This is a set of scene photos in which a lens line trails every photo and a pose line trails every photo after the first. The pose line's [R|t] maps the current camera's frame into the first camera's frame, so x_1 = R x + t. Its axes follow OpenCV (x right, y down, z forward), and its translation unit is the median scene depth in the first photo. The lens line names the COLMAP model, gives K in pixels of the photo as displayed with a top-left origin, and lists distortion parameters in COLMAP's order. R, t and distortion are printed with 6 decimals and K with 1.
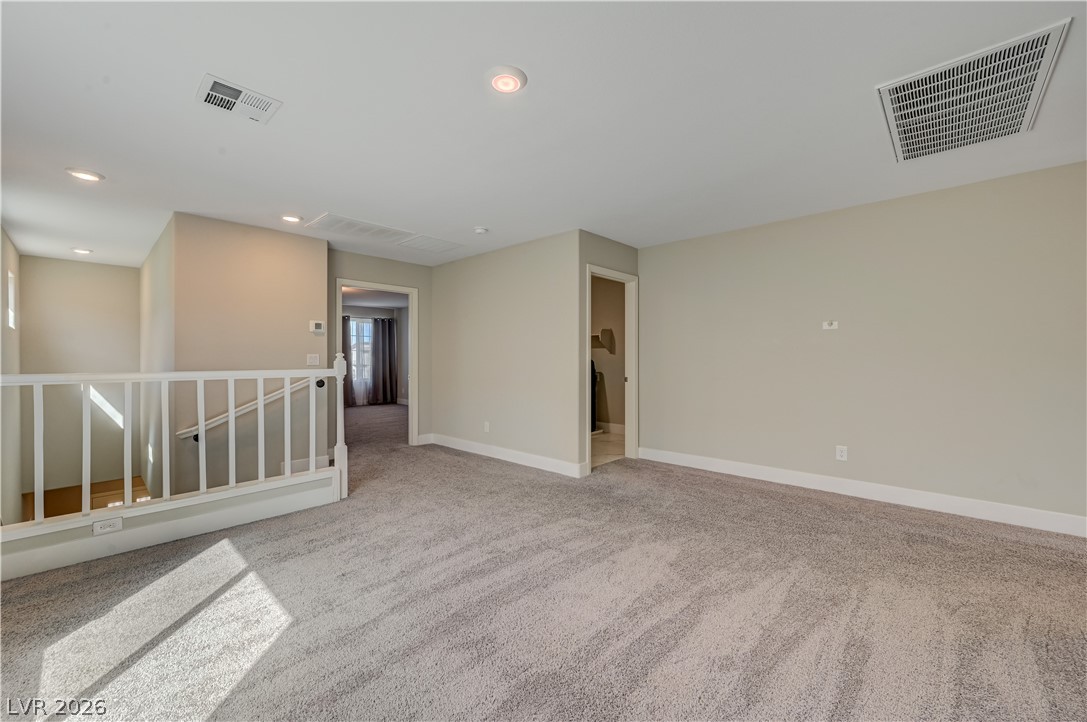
lens RADIAL K [[432.8, 0, 548.5], [0, 432.8, 357.0], [0, 0, 1]] dist [0.000949, 0.000163]
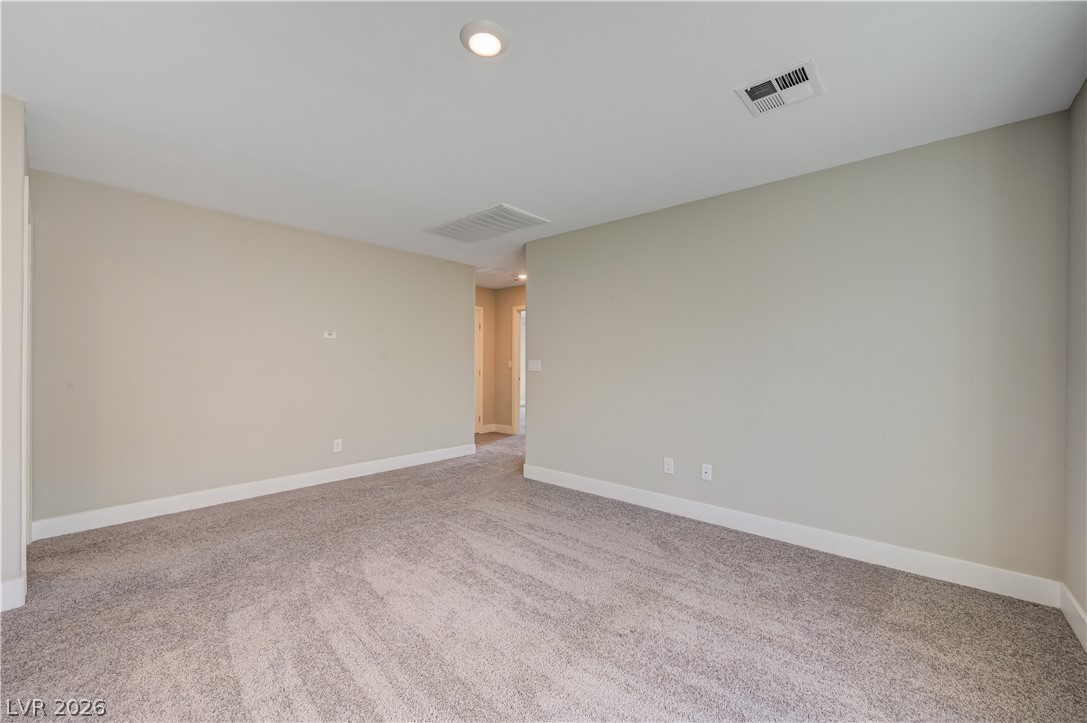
lens RADIAL K [[433.5, 0, 547.8], [0, 433.5, 365.8], [0, 0, 1]] dist [0.000579, 0.000158]
pose [[-0.039601, -0.001460, 0.999214, -0.631865], [-0.007251, 0.999973, 0.001174, 0.002422], [-0.999189, -0.007199, -0.039611, 0.598757]]
